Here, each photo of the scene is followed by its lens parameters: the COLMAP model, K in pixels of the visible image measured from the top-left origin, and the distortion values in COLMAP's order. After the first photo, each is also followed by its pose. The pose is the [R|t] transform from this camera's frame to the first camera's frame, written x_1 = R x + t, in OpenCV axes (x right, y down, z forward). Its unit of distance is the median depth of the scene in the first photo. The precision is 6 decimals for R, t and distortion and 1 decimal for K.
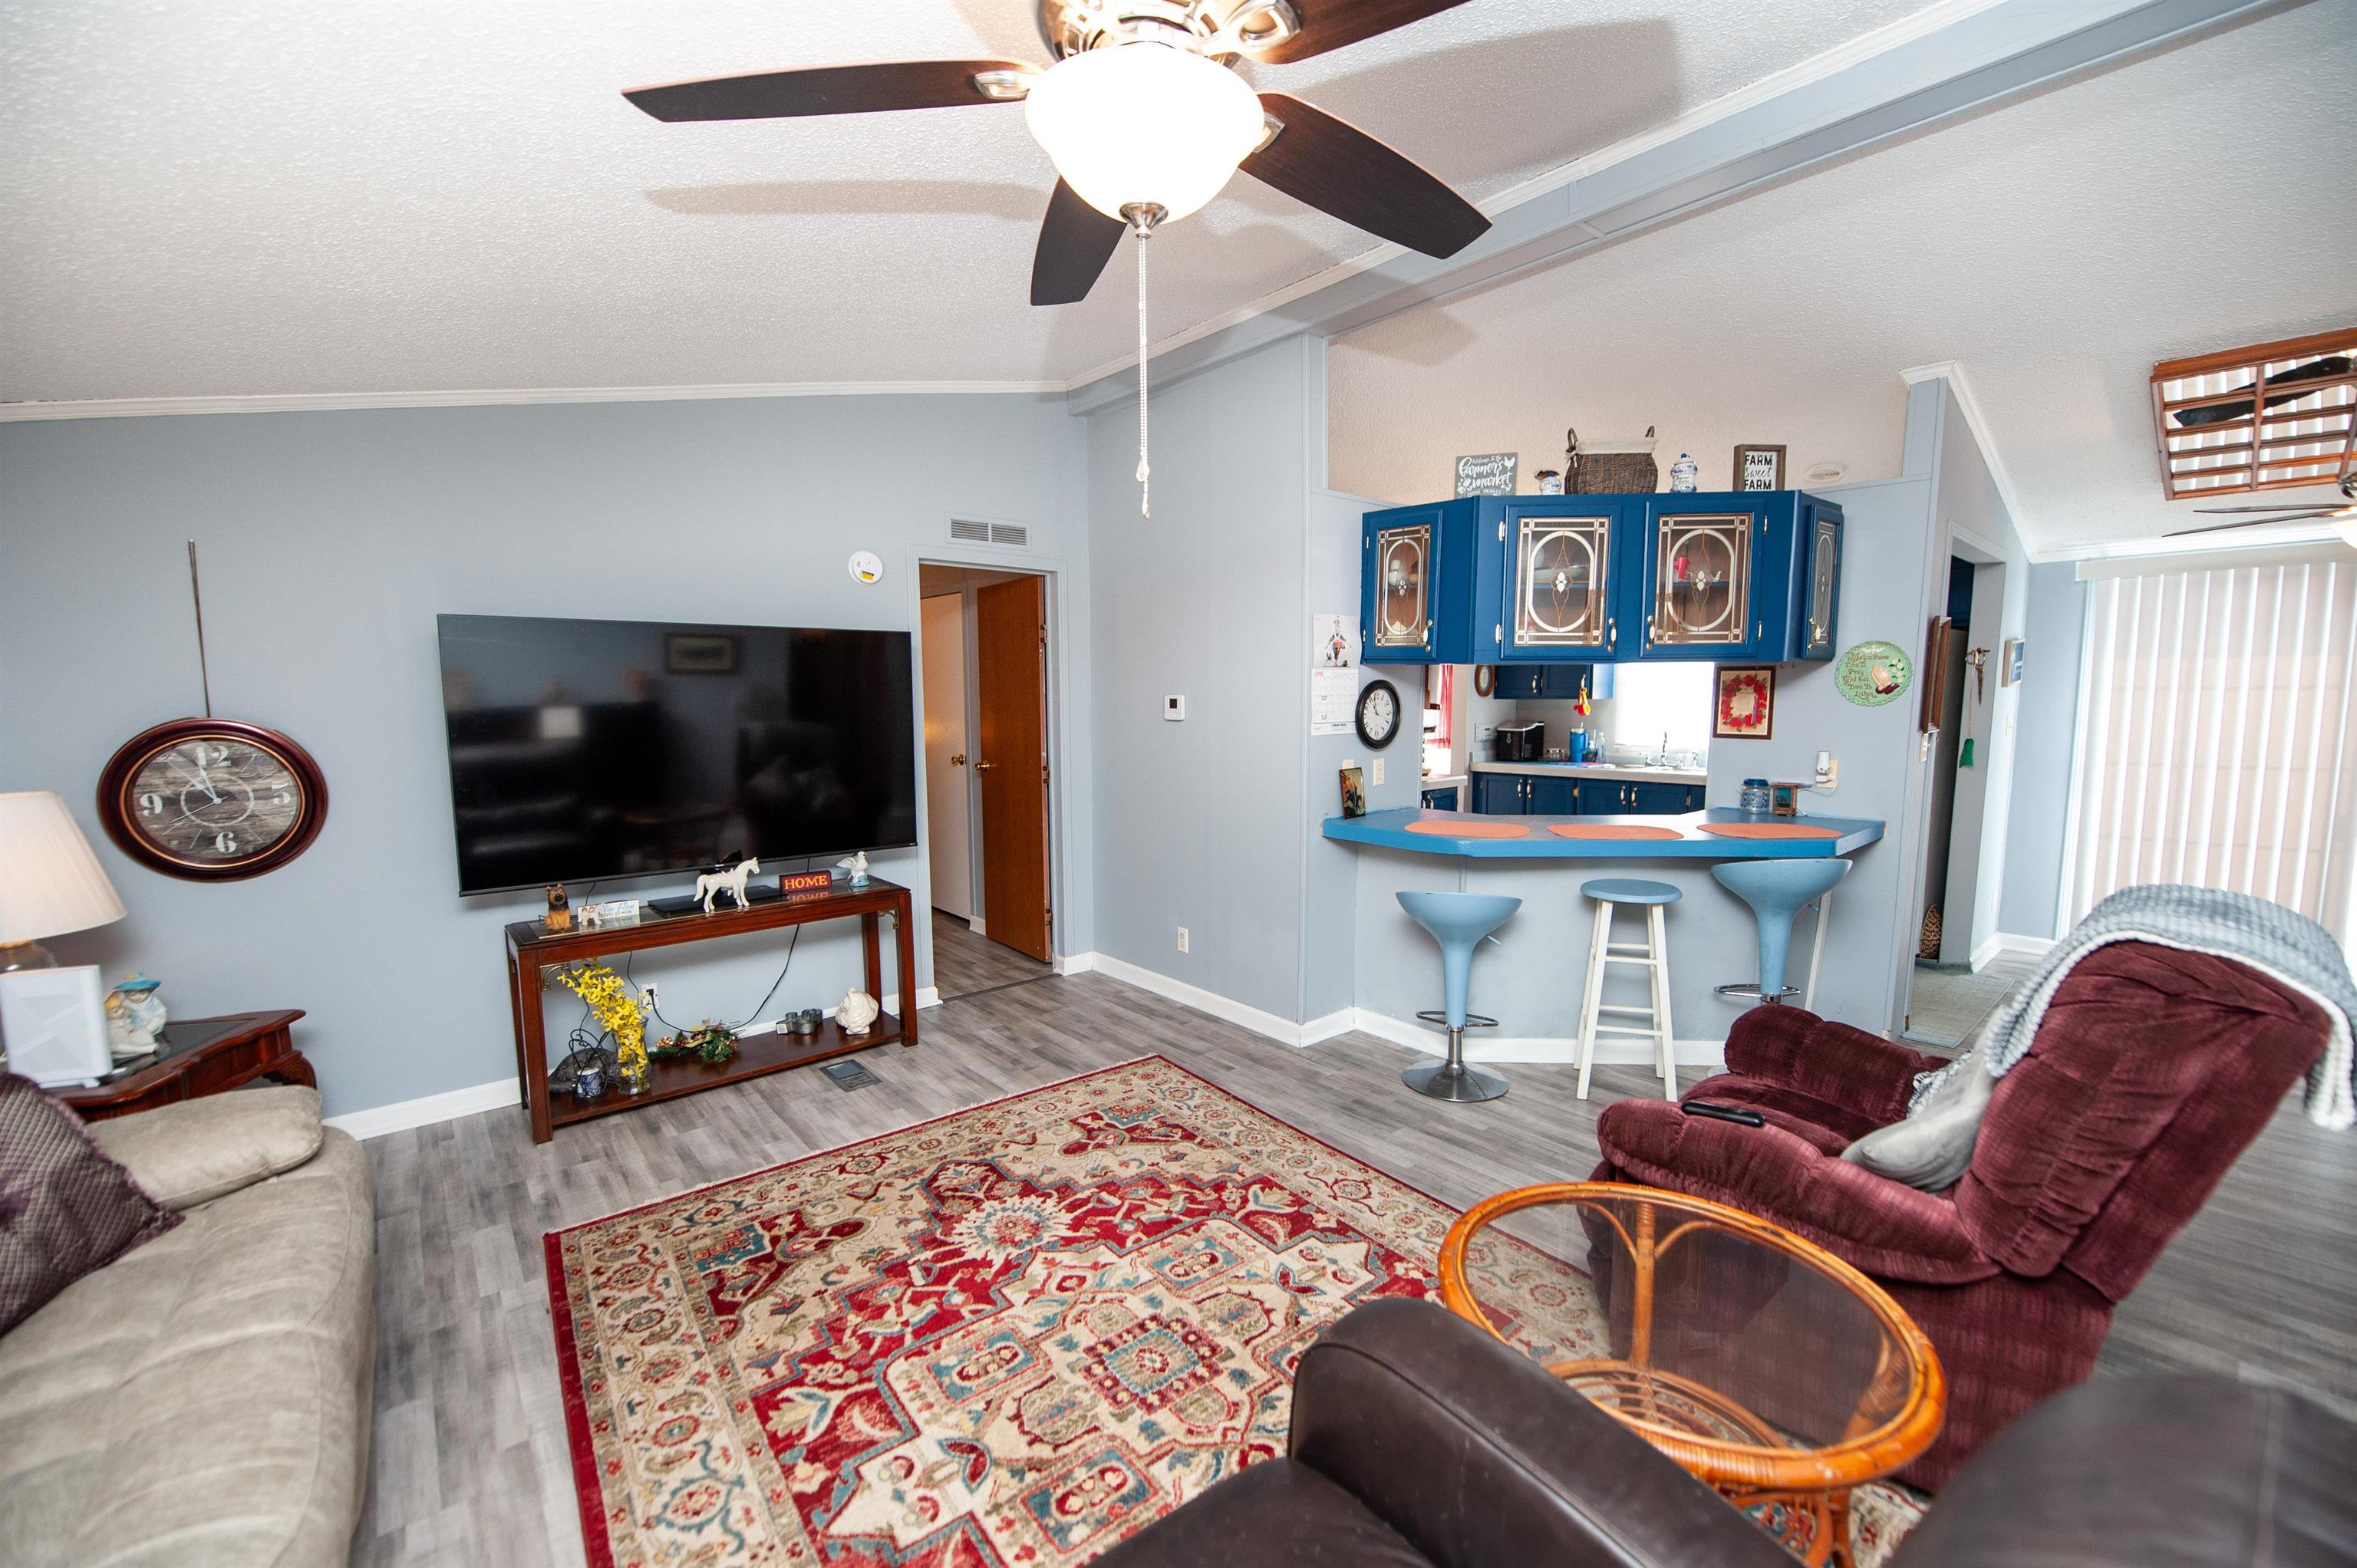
lens RADIAL K [[943.1, 0, 1185.1], [0, 943.1, 786.0], [0, 0, 1]] dist [-0.022441, -0.000996]
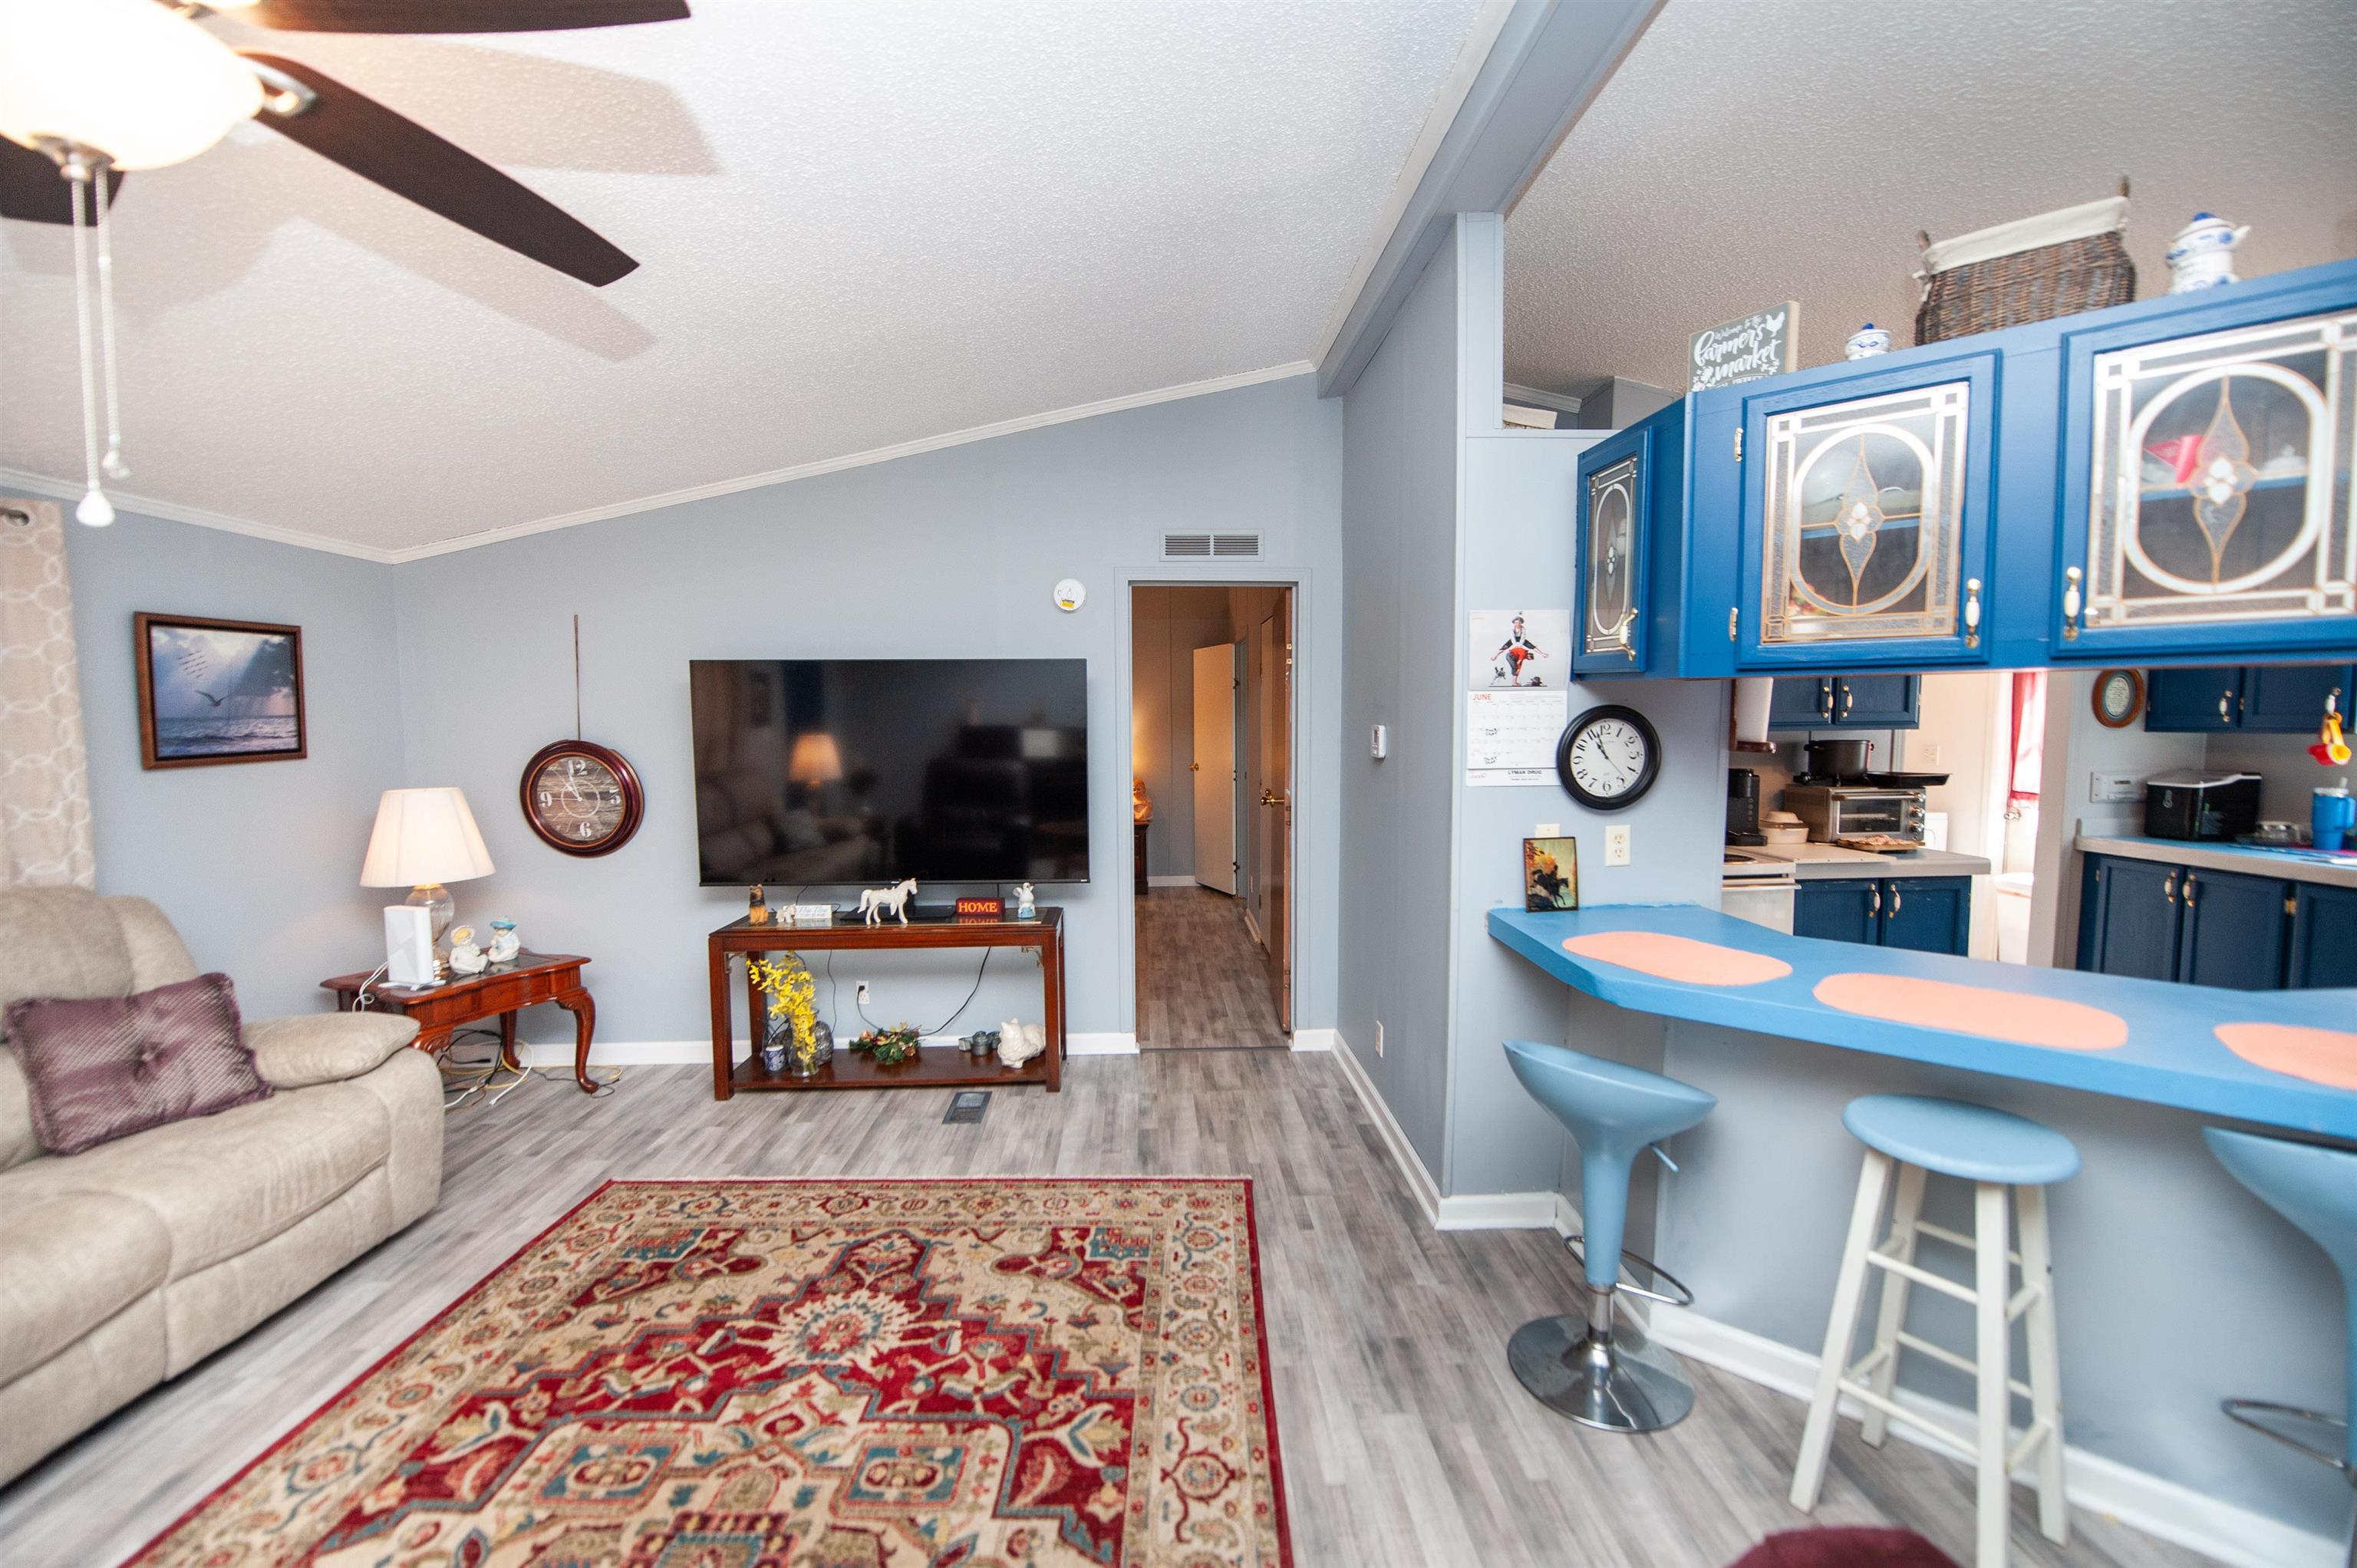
lens RADIAL K [[943.1, 0, 1183.2], [0, 943.1, 785.5], [0, 0, 1]] dist [-0.022441, -0.000996]
pose [[0.787316, 0.044708, -0.614927, 0.476892], [-0.059347, 0.998232, -0.003409, -0.047569], [0.613687, 0.039178, 0.788576, 0.392381]]
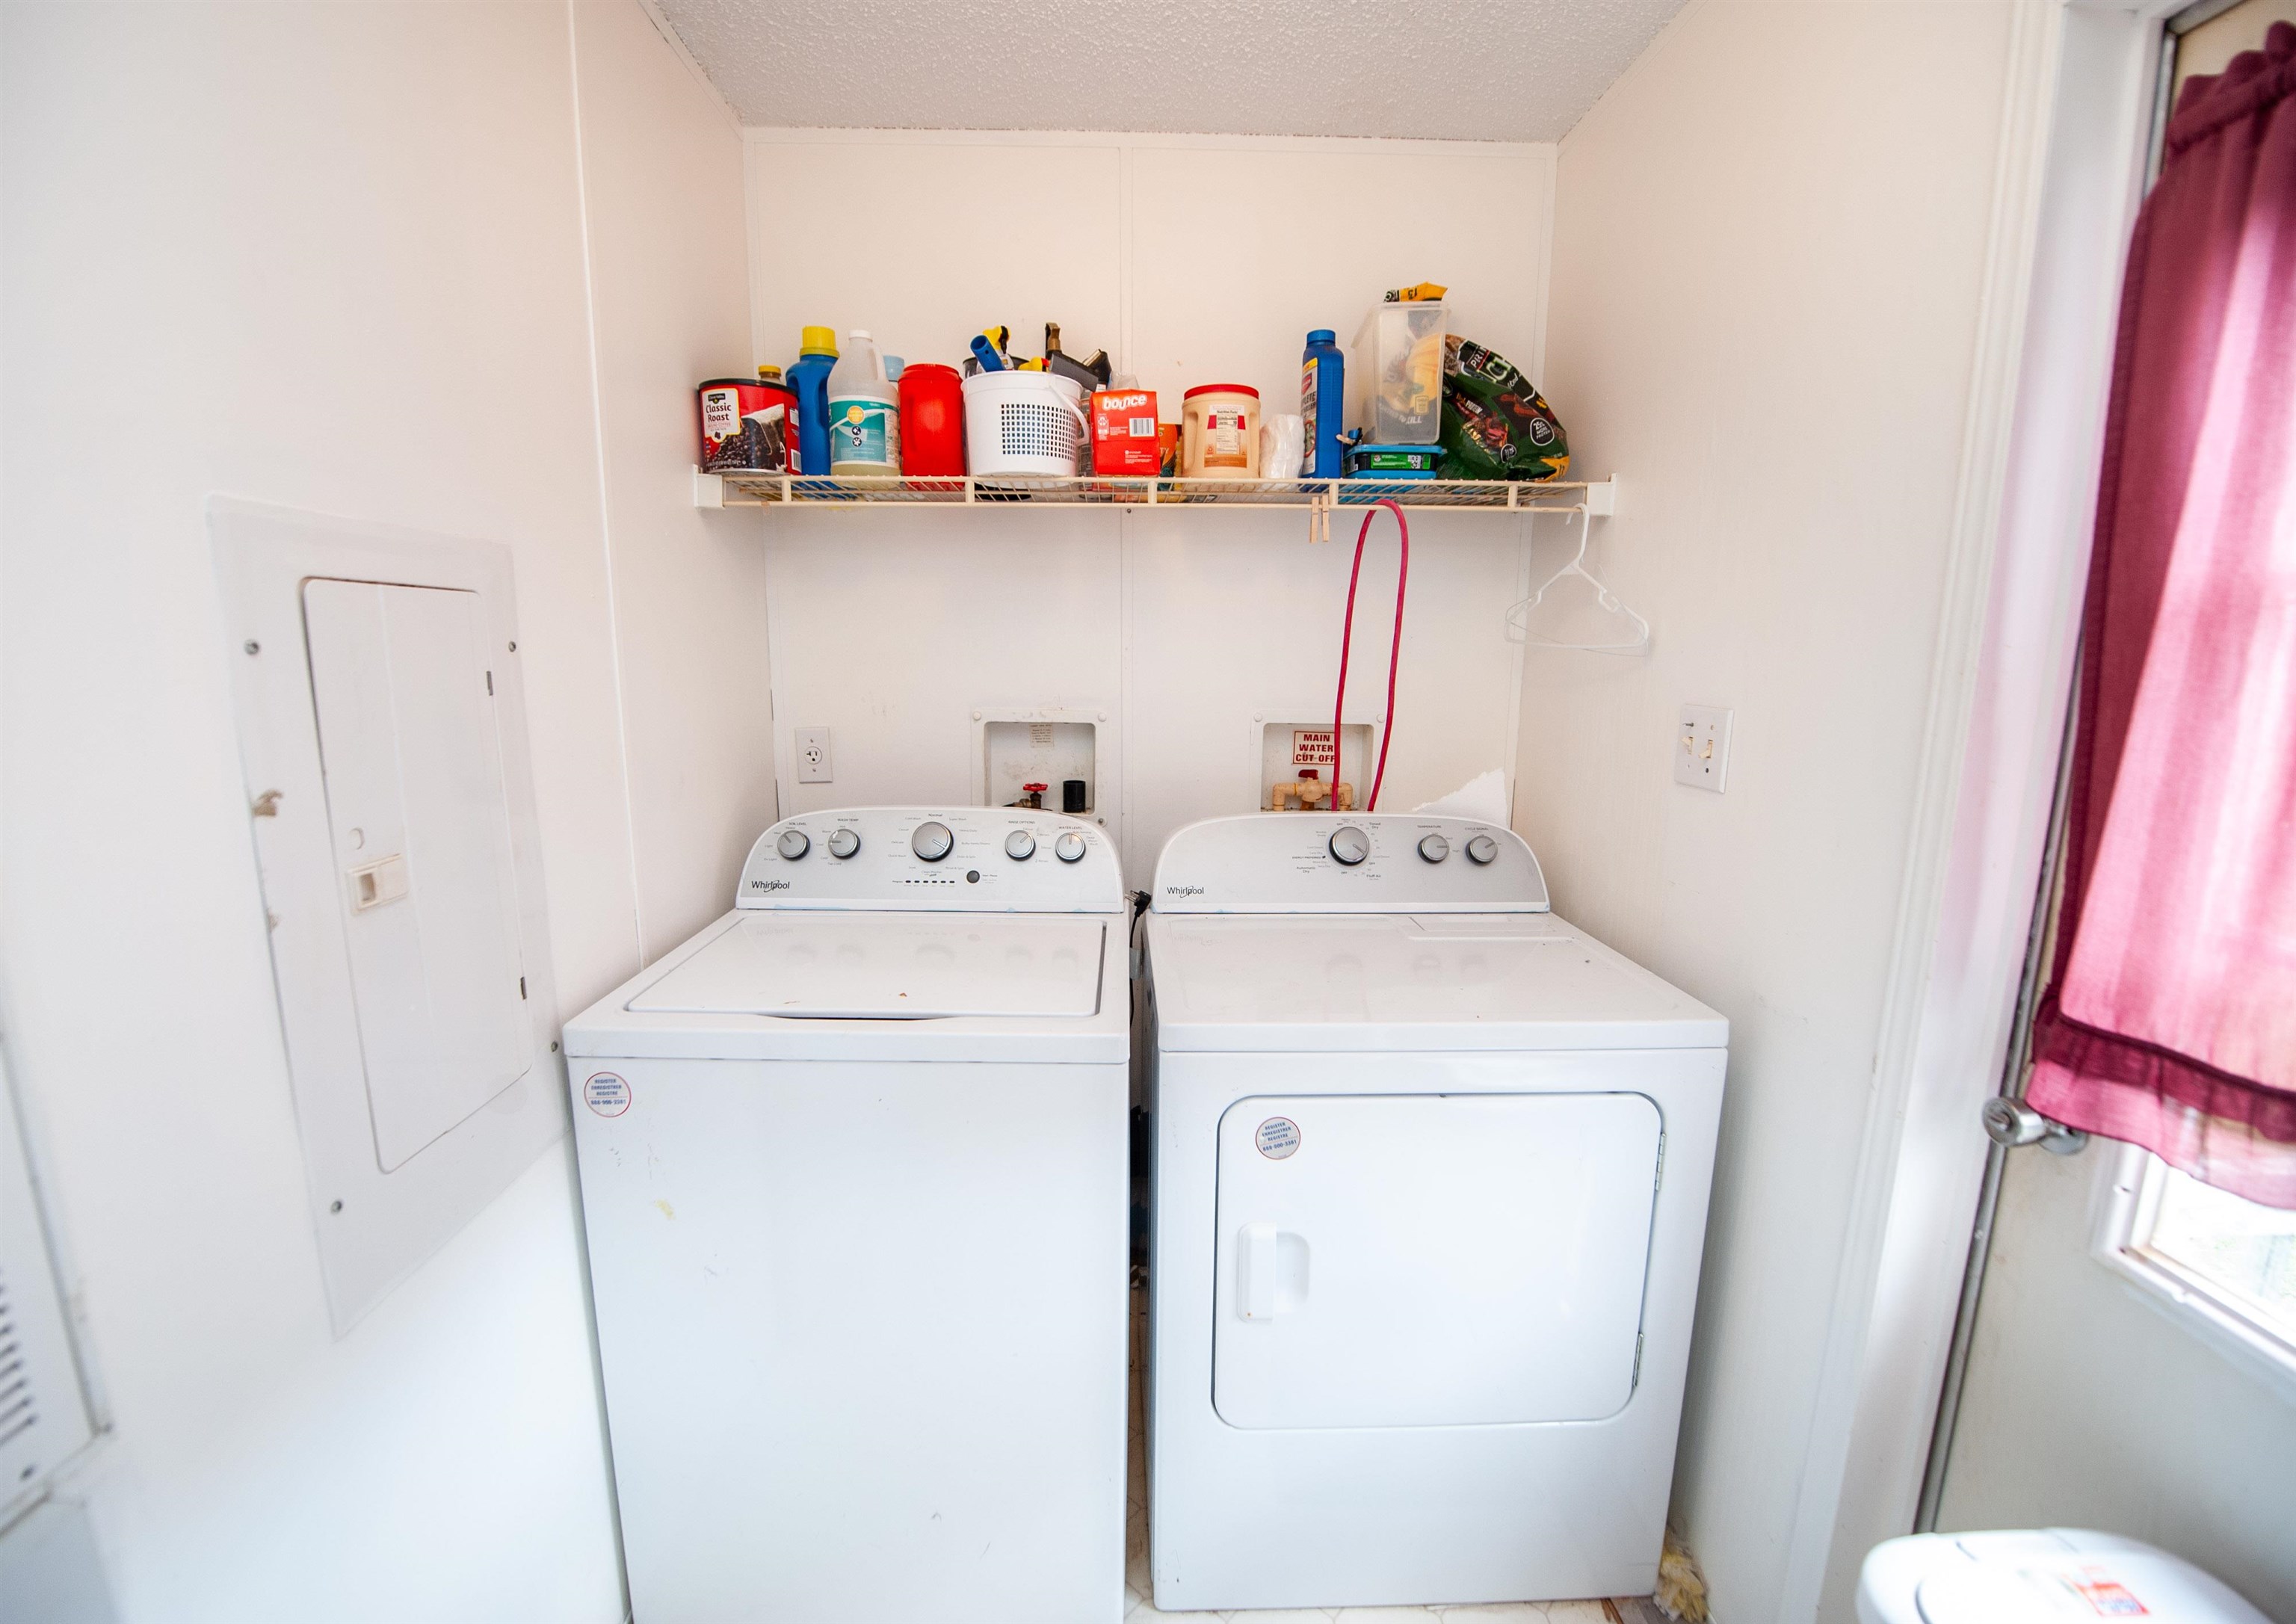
lens RADIAL K [[985.0, 0, 1133.4], [0, 985.0, 815.8], [0, 0, 1]] dist [-0.015823, -0.000897]
pose [[0.779195, 0.117613, -0.615647, 0.585059], [-0.073471, 0.992604, 0.096639, -0.195680], [0.622460, -0.030068, 0.782074, 2.217042]]
